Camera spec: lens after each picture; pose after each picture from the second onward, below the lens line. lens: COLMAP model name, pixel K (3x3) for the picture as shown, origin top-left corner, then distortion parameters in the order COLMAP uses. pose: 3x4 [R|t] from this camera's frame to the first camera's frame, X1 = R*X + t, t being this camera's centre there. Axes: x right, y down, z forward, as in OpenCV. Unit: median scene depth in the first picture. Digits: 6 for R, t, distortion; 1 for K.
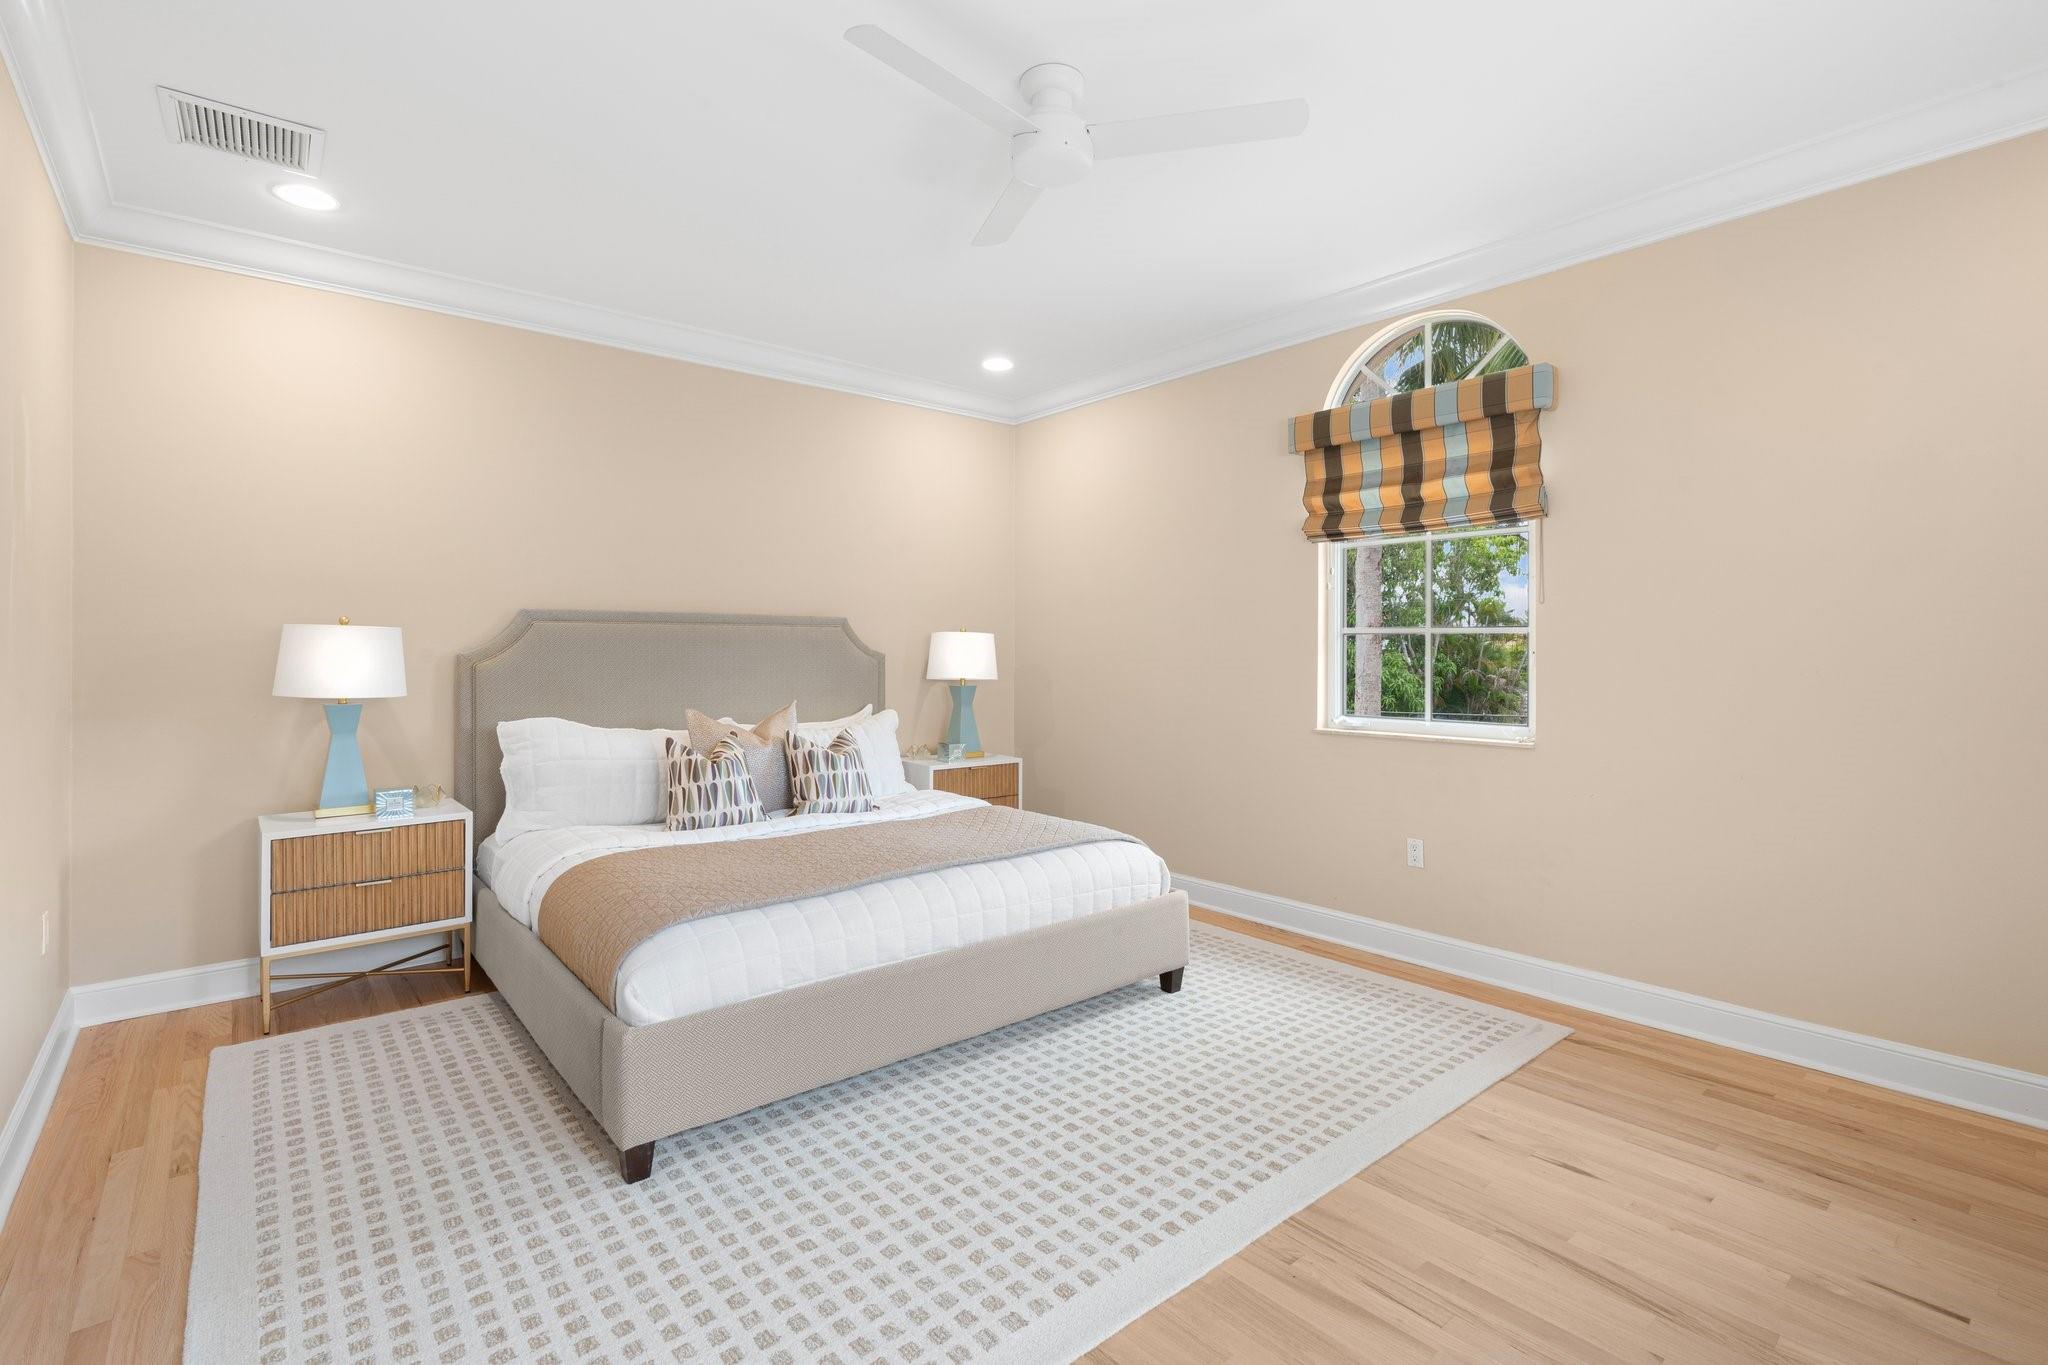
lens RADIAL K [[928.7, 0, 1019.7], [0, 928.7, 676.1], [0, 0, 1]] dist [-0.006513, 0.000339]
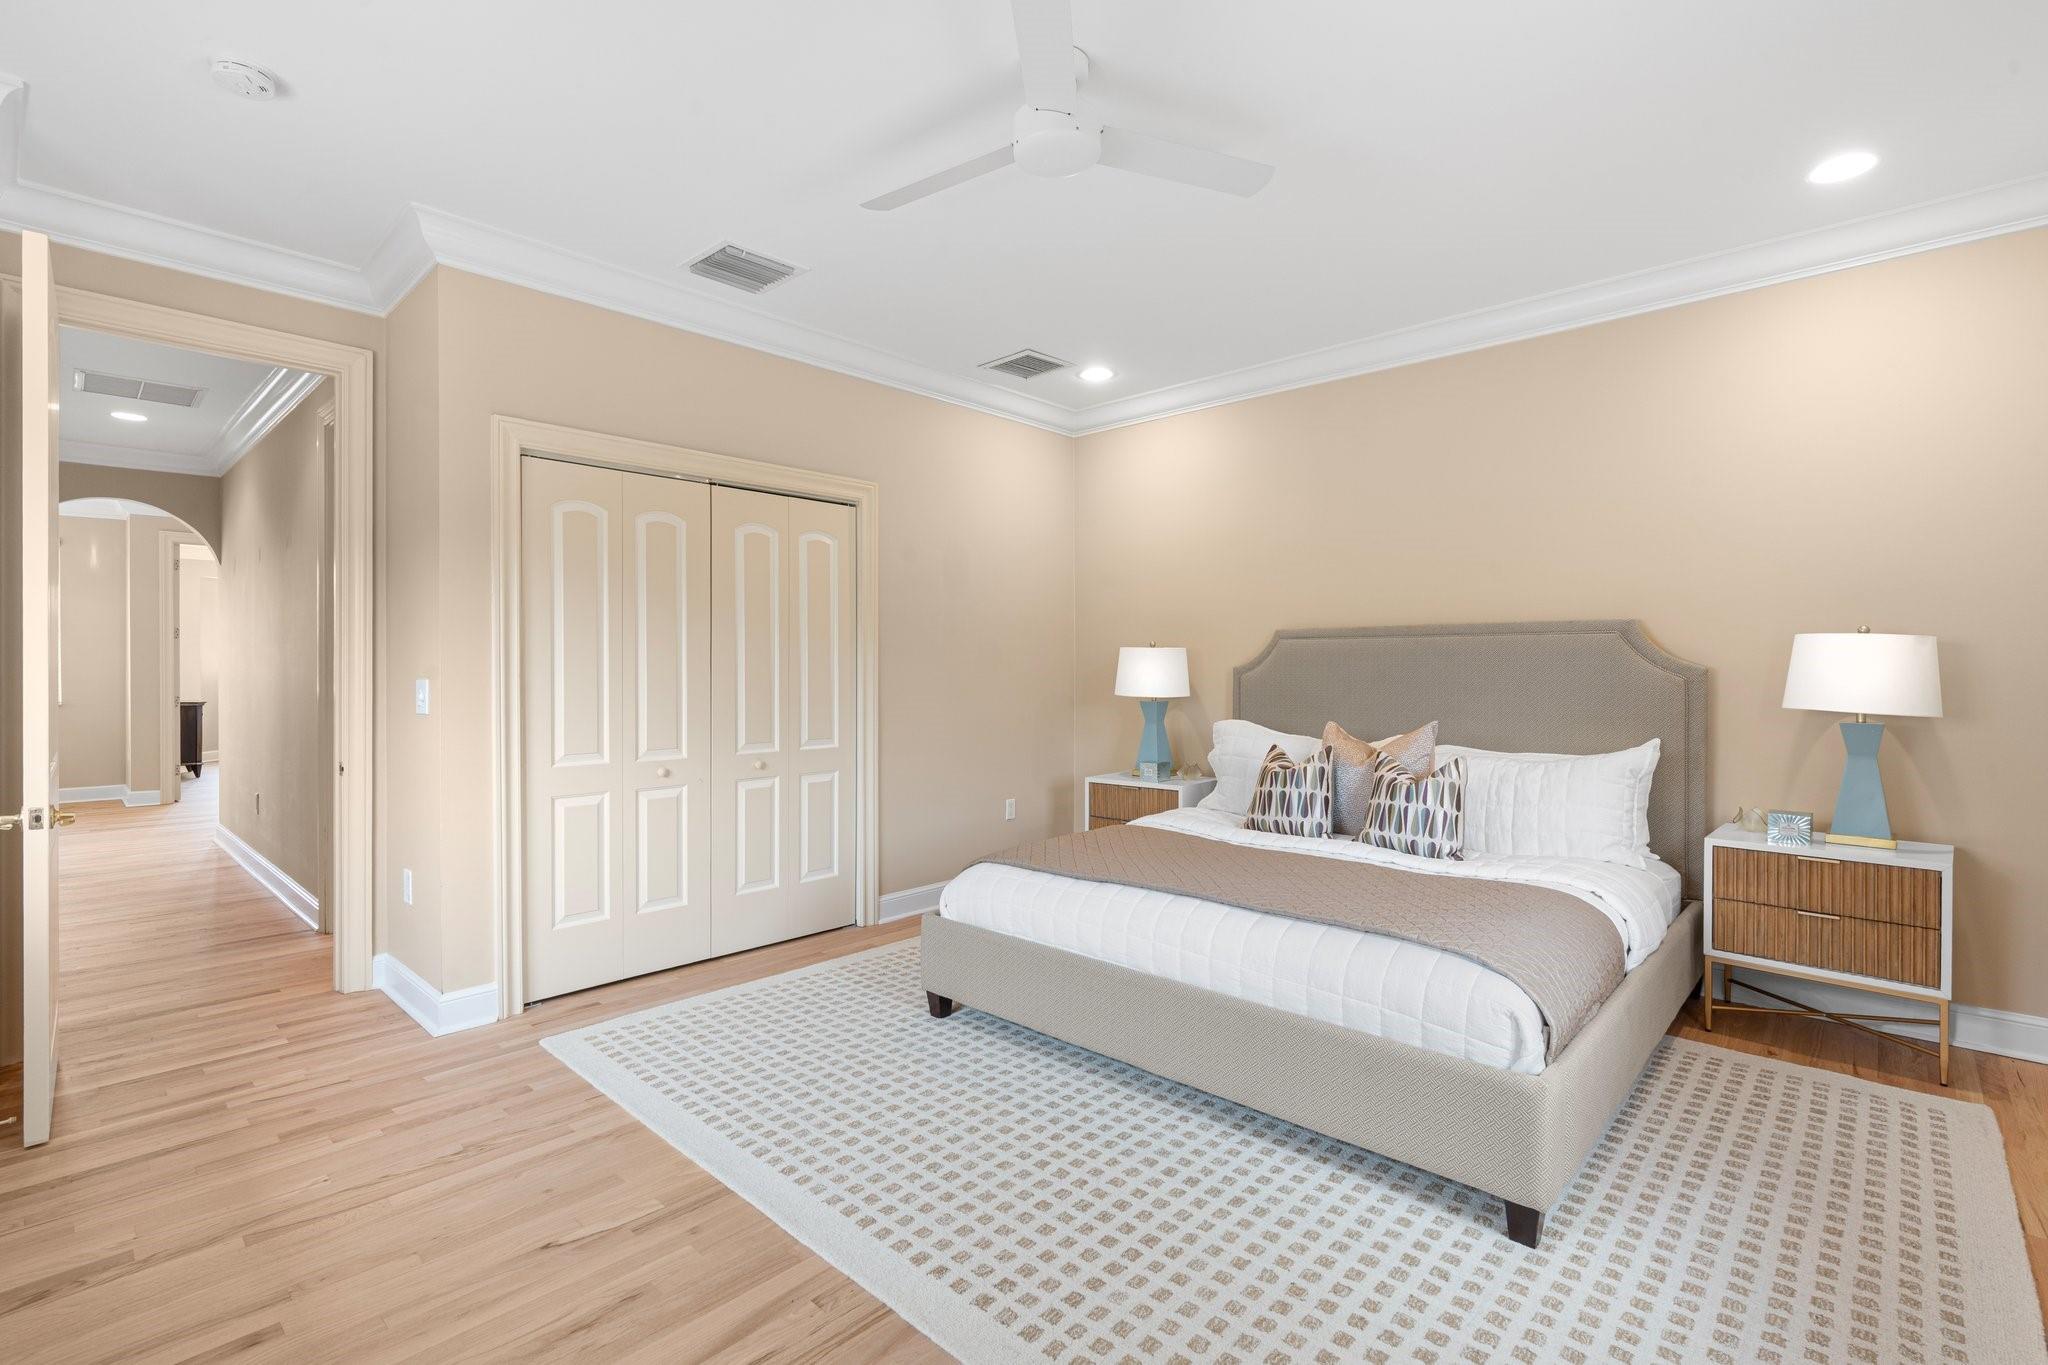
lens RADIAL K [[928.7, 0, 1019.7], [0, 928.7, 676.1], [0, 0, 1]] dist [-0.006513, 0.000339]
pose [[0.122718, 0.011402, -0.992376, 0.940899], [-0.024027, 0.999675, 0.008515, -0.023790], [0.992151, 0.022799, 0.122952, 0.799178]]
